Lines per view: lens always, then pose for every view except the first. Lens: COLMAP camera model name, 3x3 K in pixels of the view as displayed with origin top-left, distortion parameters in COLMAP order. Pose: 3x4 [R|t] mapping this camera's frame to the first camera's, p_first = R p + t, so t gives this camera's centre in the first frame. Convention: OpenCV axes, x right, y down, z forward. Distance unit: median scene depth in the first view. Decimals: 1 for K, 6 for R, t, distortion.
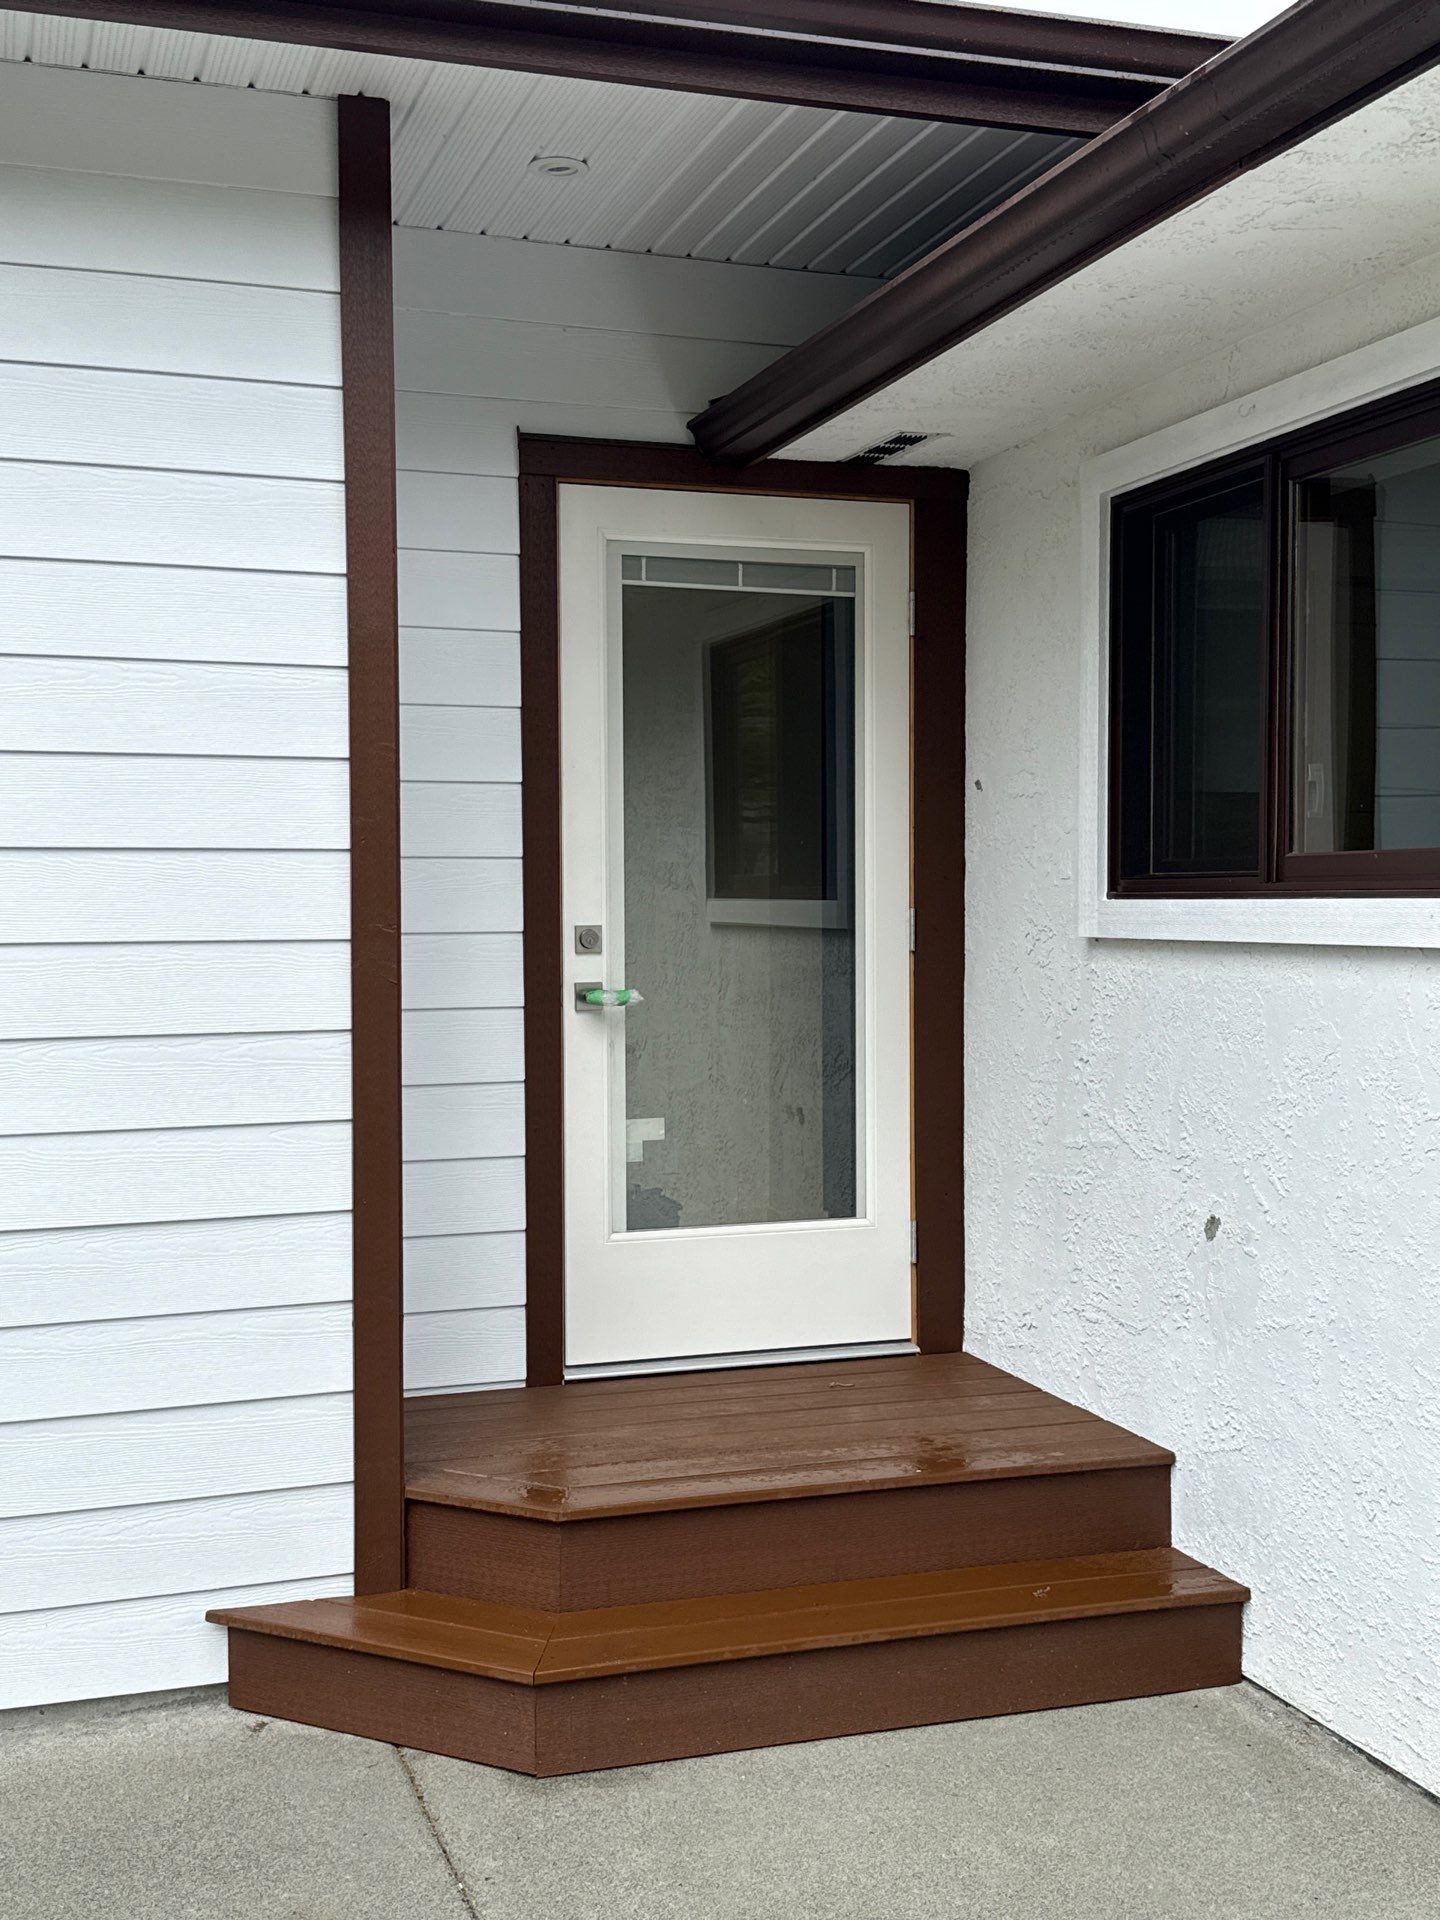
lens RADIAL K [[2042.7, 0, 713.4], [0, 2042.7, 961.2], [0, 0, 1]] dist [0.030445, 0.000000]
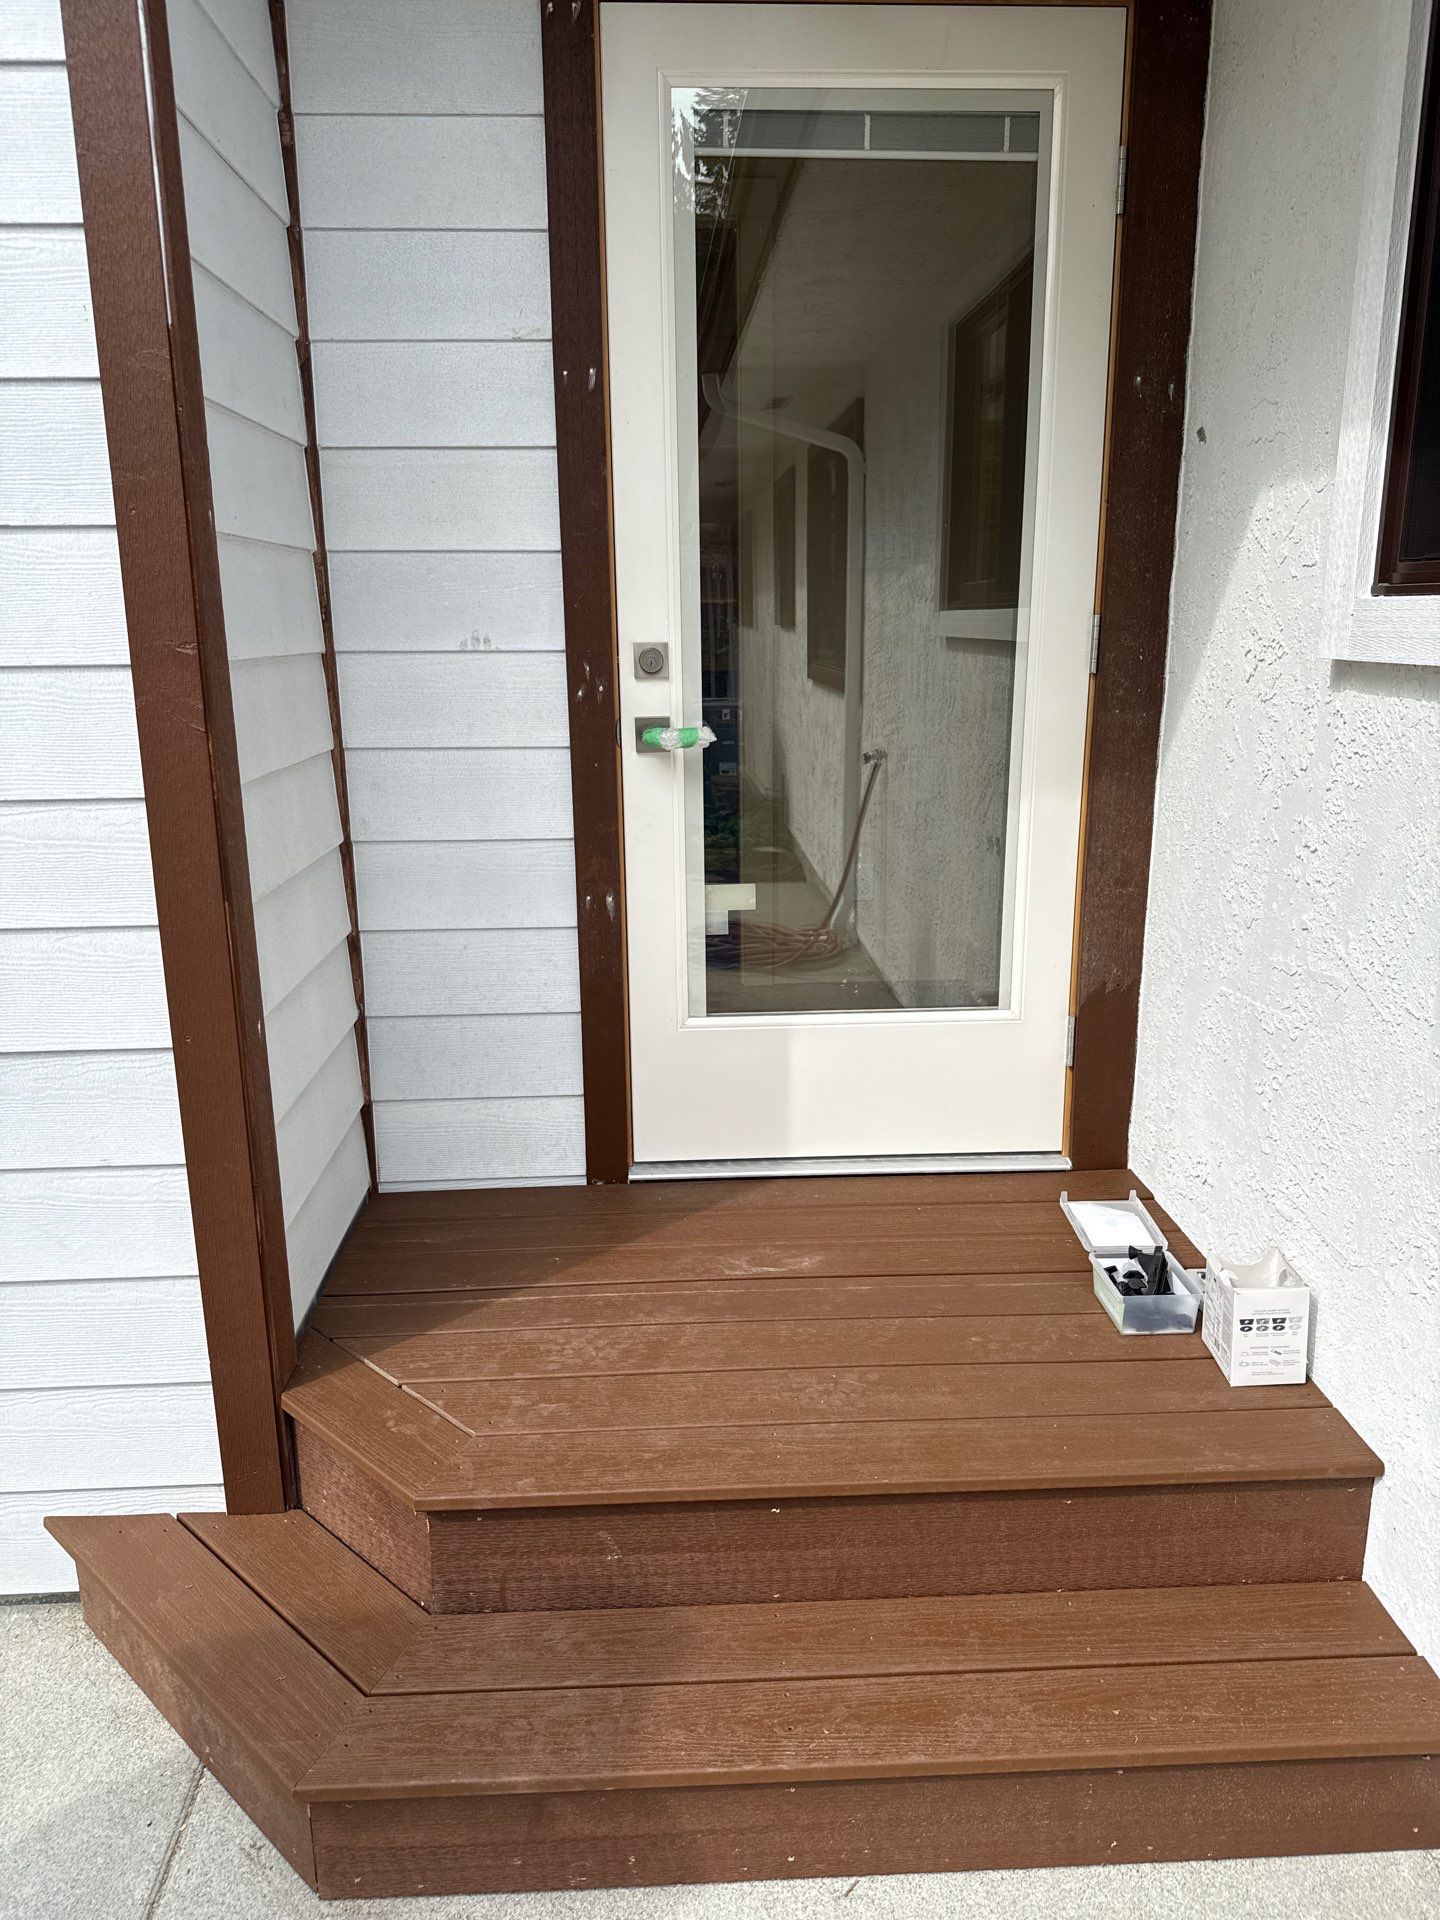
lens RADIAL K [[1352.8, 0, 704.6], [0, 1352.8, 968.3], [0, 0, 1]] dist [0.009613, -0.026534]
pose [[0.962742, 0.063111, -0.262953, 0.103125], [-0.003243, 0.975010, 0.222138, -0.010086], [0.270401, -0.213009, 0.938888, 0.491663]]
